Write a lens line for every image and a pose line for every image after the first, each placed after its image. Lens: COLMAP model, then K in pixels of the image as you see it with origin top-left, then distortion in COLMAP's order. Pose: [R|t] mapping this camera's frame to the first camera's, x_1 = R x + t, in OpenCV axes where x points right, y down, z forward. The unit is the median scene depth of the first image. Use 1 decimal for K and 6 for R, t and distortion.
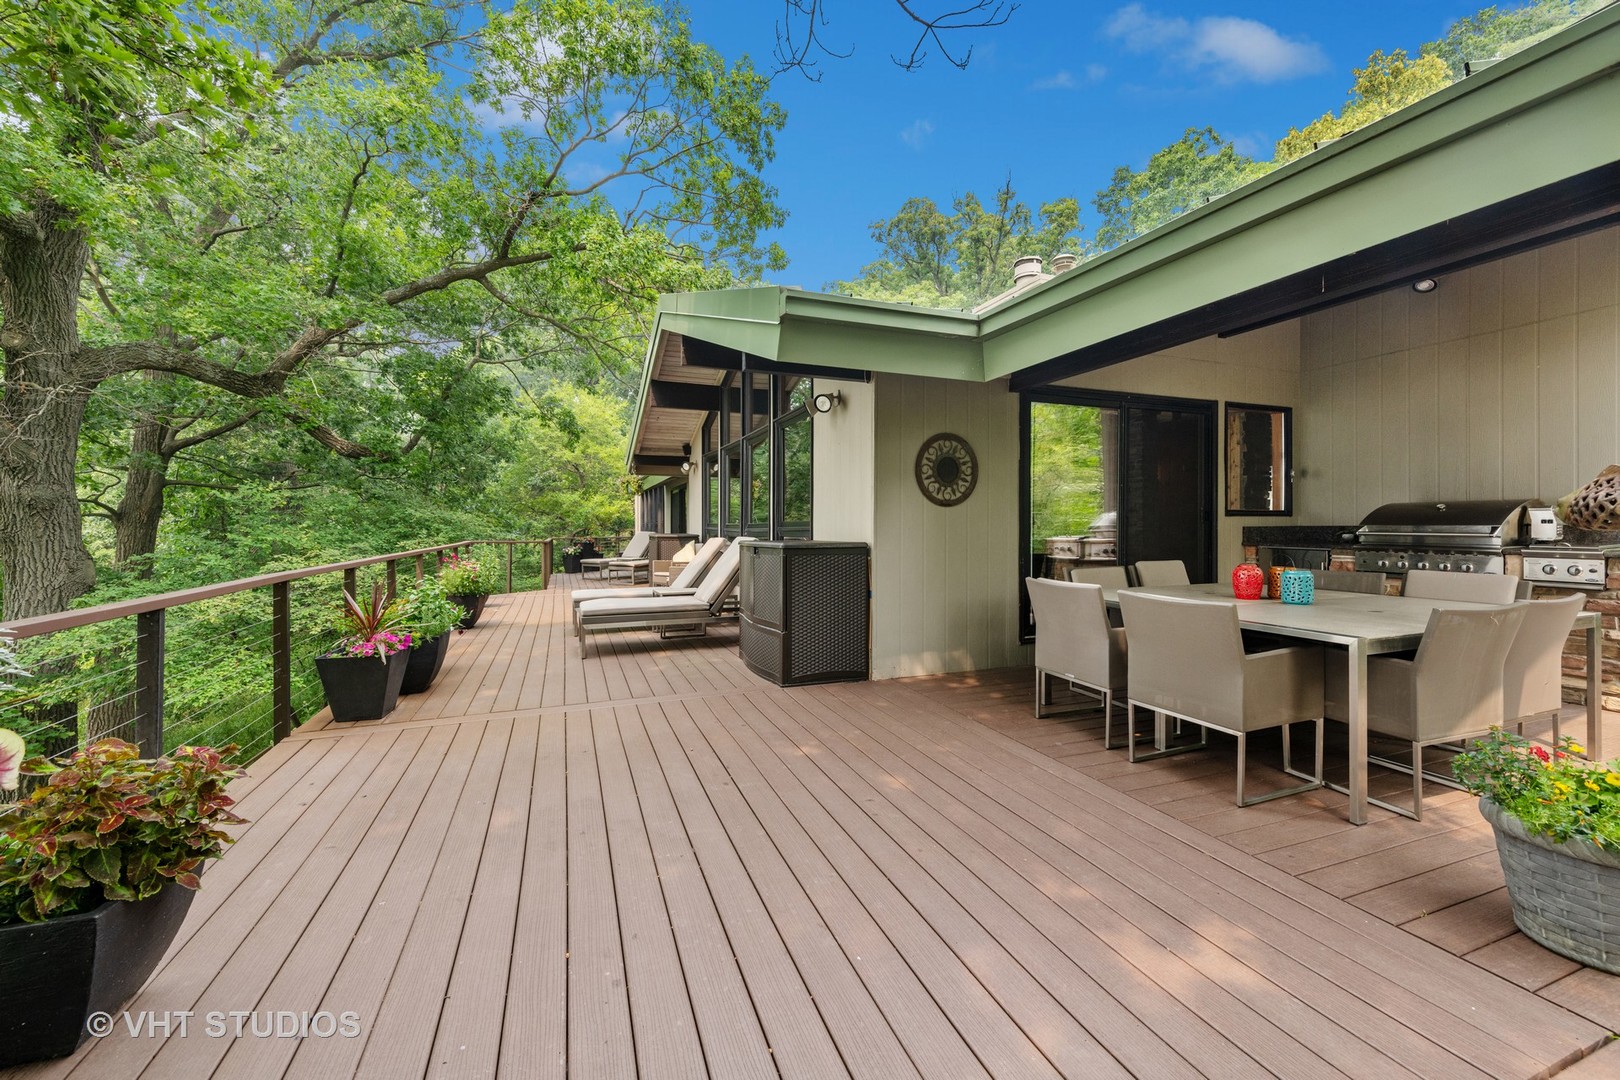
lens RADIAL K [[633.4, 0, 812.3], [0, 633.4, 517.3], [0, 0, 1]] dist [-0.000116, -0.000045]
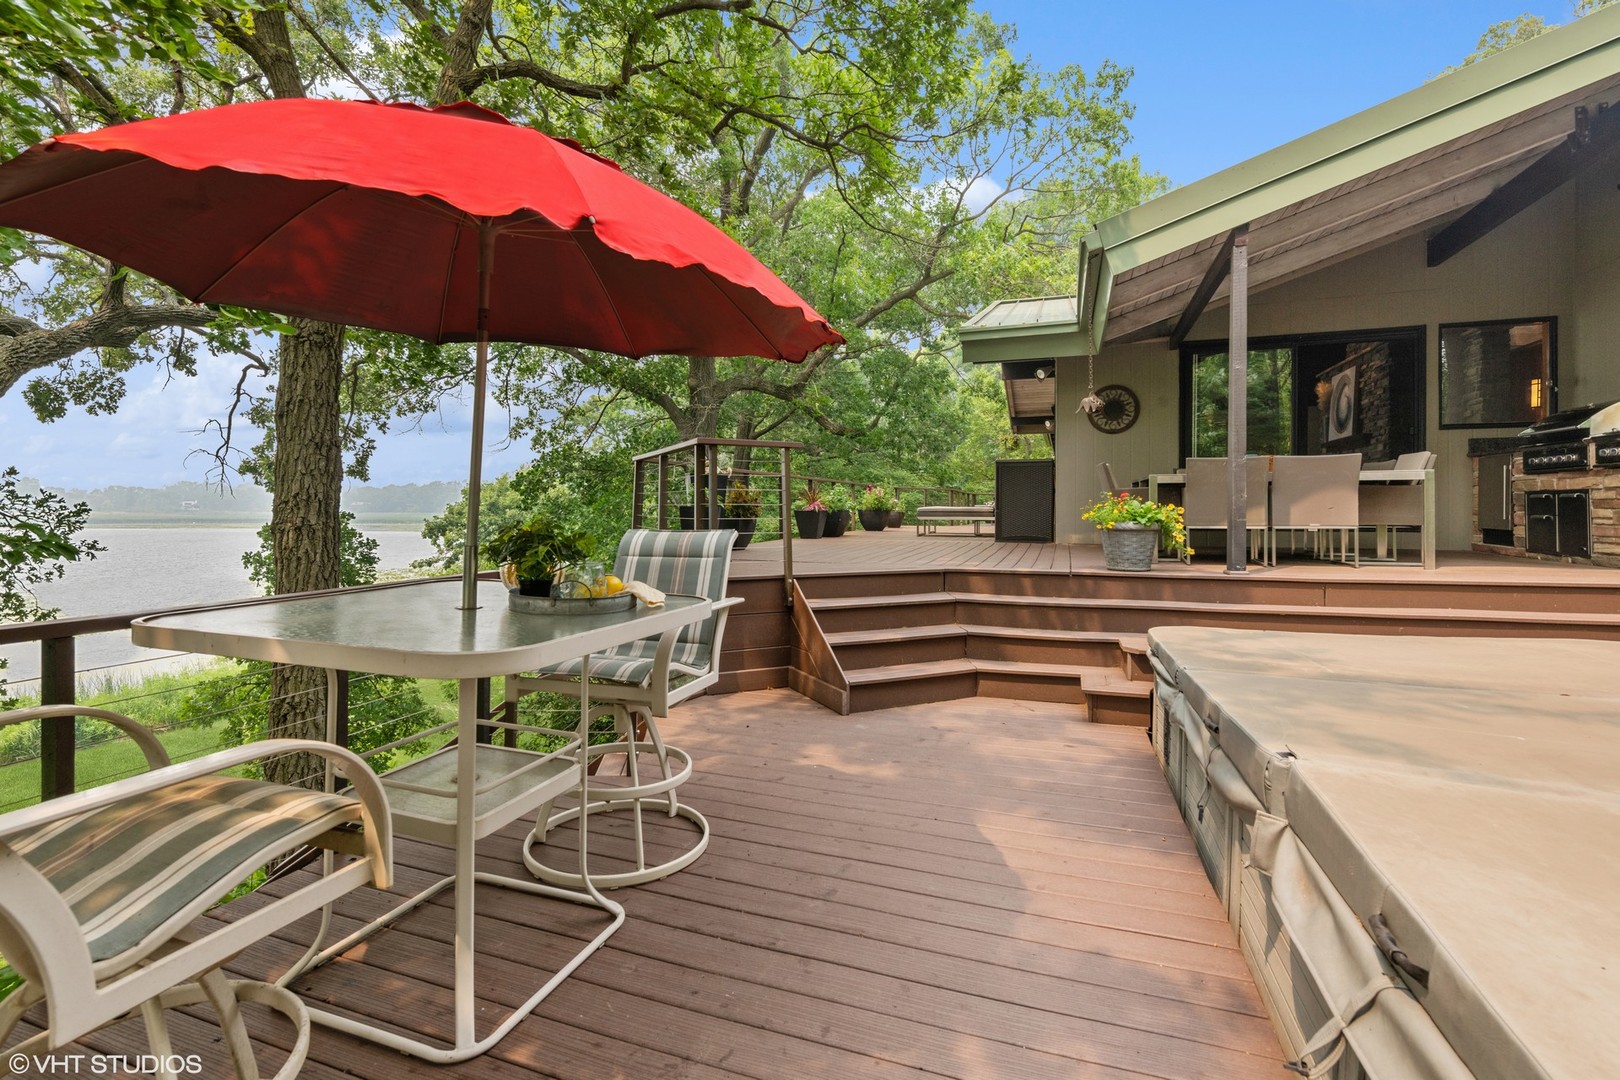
lens RADIAL K [[730.5, 0, 812.7], [0, 730.5, 507.8], [0, 0, 1]] dist [-0.002645, -0.000424]
pose [[0.756793, 0.001893, -0.653652, 0.340172], [0.006565, 0.999923, 0.010498, 0.057468], [0.653622, -0.012236, 0.756722, -0.332217]]
